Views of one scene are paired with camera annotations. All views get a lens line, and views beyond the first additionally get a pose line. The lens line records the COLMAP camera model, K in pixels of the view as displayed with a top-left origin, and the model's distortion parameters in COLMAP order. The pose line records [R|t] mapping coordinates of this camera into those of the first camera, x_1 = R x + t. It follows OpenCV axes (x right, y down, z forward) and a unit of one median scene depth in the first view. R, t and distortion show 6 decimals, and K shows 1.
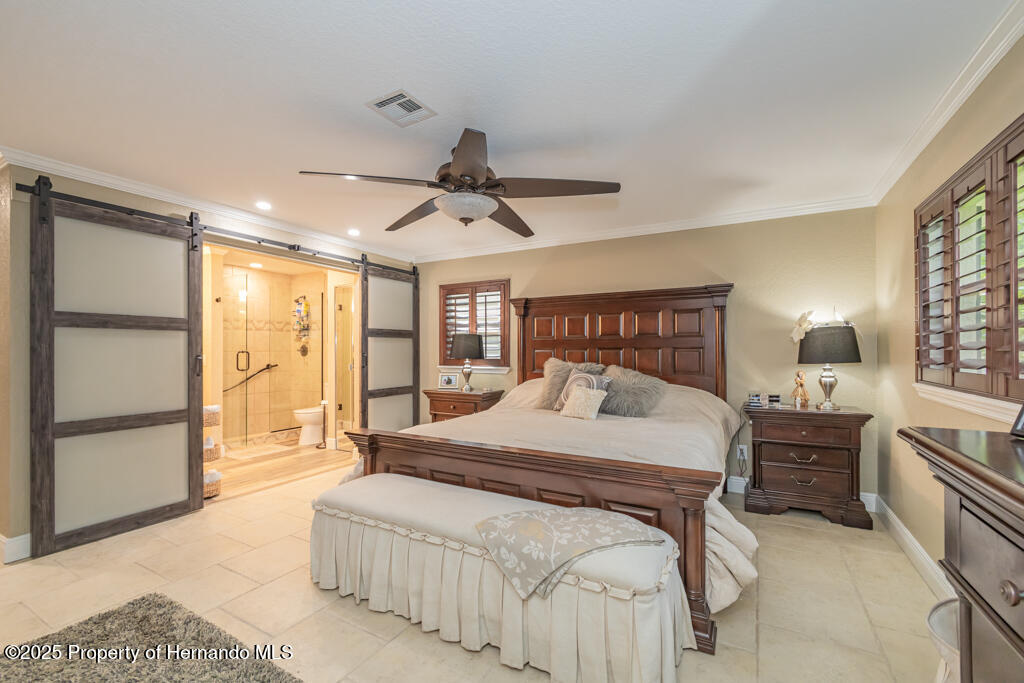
lens RADIAL K [[435.3, 0, 511.8], [0, 435.3, 344.3], [0, 0, 1]] dist [-0.000954, -0.000143]
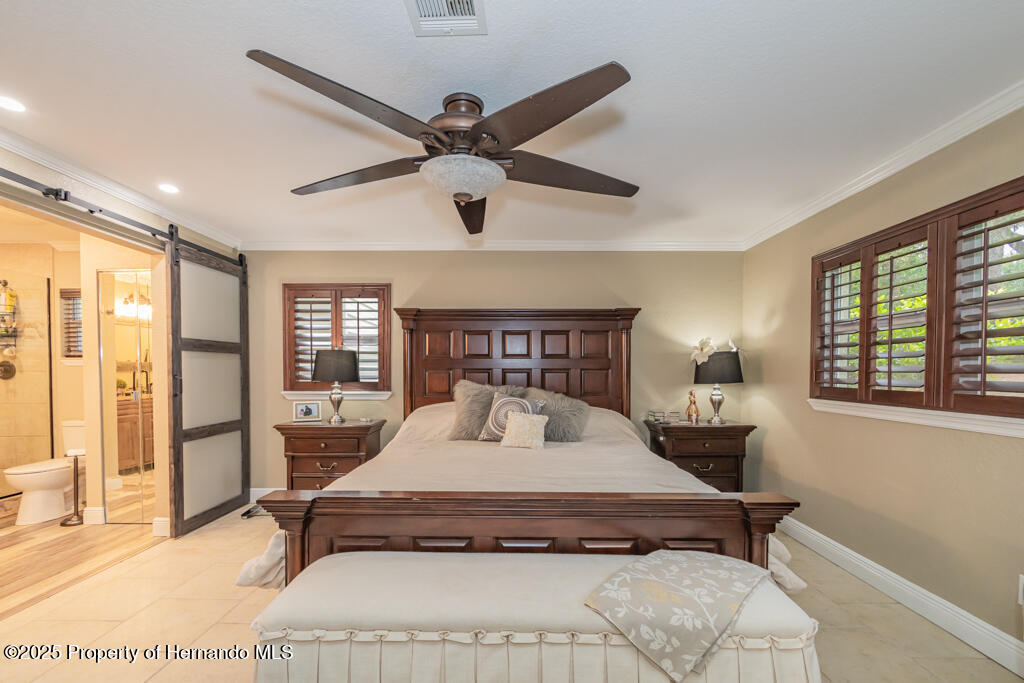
lens RADIAL K [[448.4, 0, 512.4], [0, 448.4, 378.6], [0, 0, 1]] dist [-0.002542, -0.000422]
pose [[0.876682, -0.005813, 0.481036, -0.218005], [-0.009328, 0.999534, 0.029079, 0.001190], [-0.480980, -0.029980, 0.876219, 0.151116]]
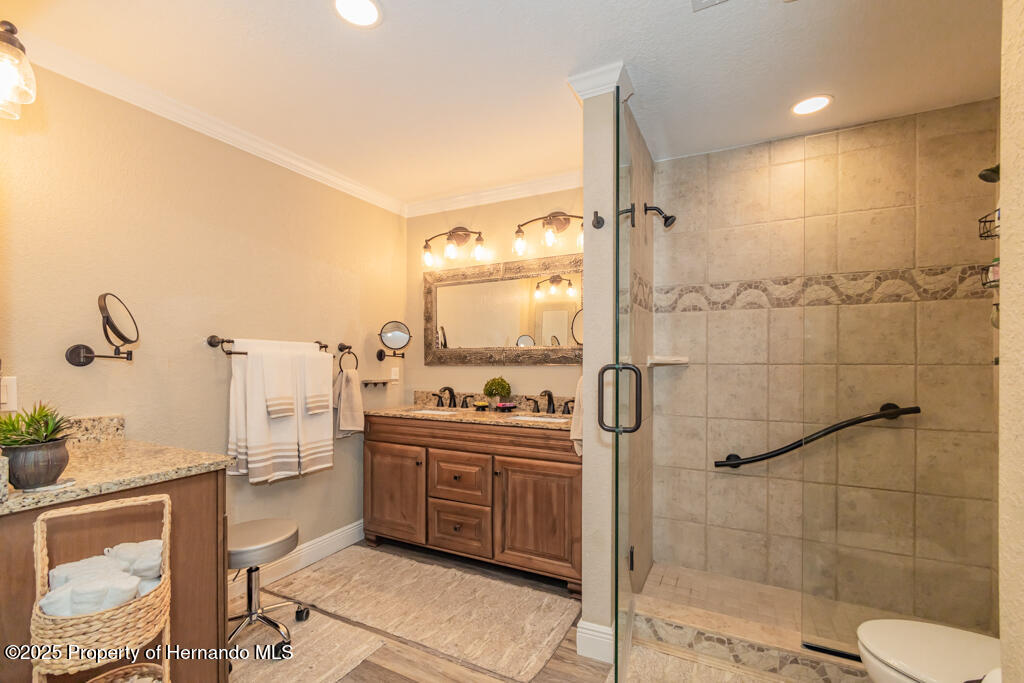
lens RADIAL K [[448.1, 0, 511.5], [0, 448.1, 360.6], [0, 0, 1]] dist [-0.000529, -0.000110]
pose [[0.039614, 0.005935, -0.999197, -0.322822], [0.009161, 0.999938, 0.006302, 0.011701], [0.999173, -0.009403, 0.039558, 0.965665]]
